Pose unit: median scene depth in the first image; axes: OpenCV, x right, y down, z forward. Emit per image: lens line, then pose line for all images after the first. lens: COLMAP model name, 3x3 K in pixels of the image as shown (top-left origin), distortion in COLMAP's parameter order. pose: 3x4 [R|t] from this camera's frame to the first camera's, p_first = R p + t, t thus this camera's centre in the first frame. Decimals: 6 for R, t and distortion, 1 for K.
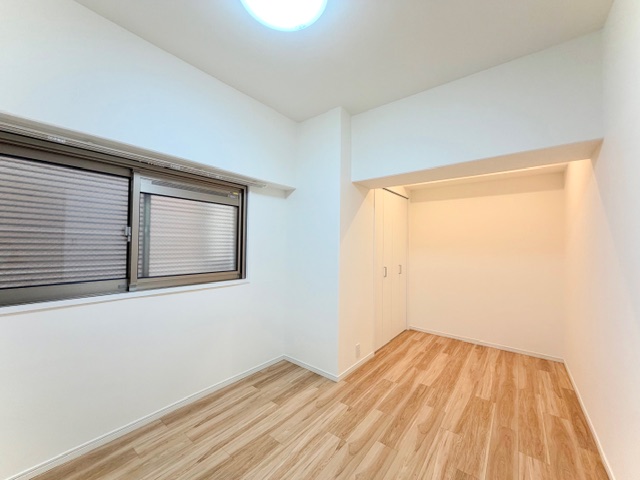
lens RADIAL K [[255.8, 0, 317.9], [0, 255.8, 239.6], [0, 0, 1]] dist [0.000110, 0.000043]
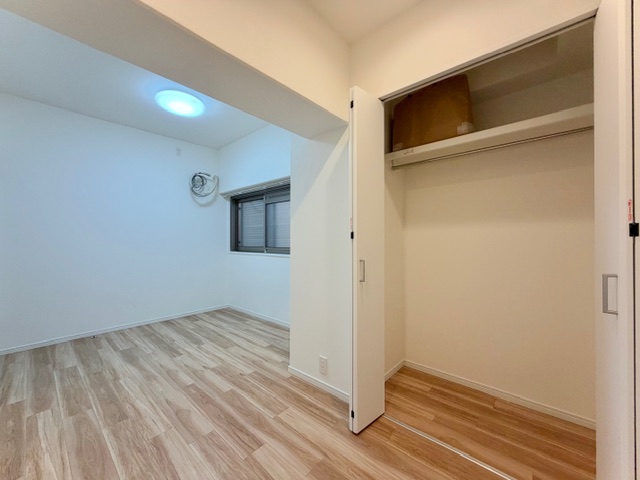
lens RADIAL K [[255.8, 0, 317.9], [0, 255.8, 239.6], [0, 0, 1]] dist [0.000110, 0.000043]
pose [[-0.063197, -0.015218, -0.997885, 1.209629], [0.022345, 0.999612, -0.016659, 0.126562], [0.997751, -0.023350, -0.062833, 1.433753]]
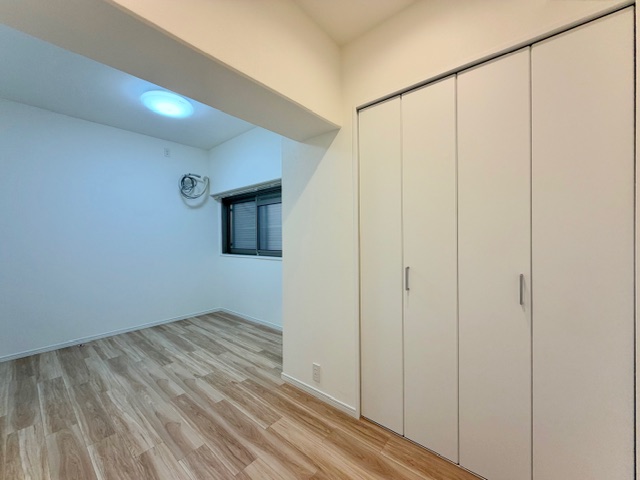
lens RADIAL K [[255.8, 0, 317.9], [0, 255.8, 239.6], [0, 0, 1]] dist [0.000110, 0.000043]
pose [[-0.038596, -0.007342, -0.999228, 1.193332], [0.031602, 0.999464, -0.008564, 0.097372], [0.998755, -0.031908, -0.038343, 1.439253]]
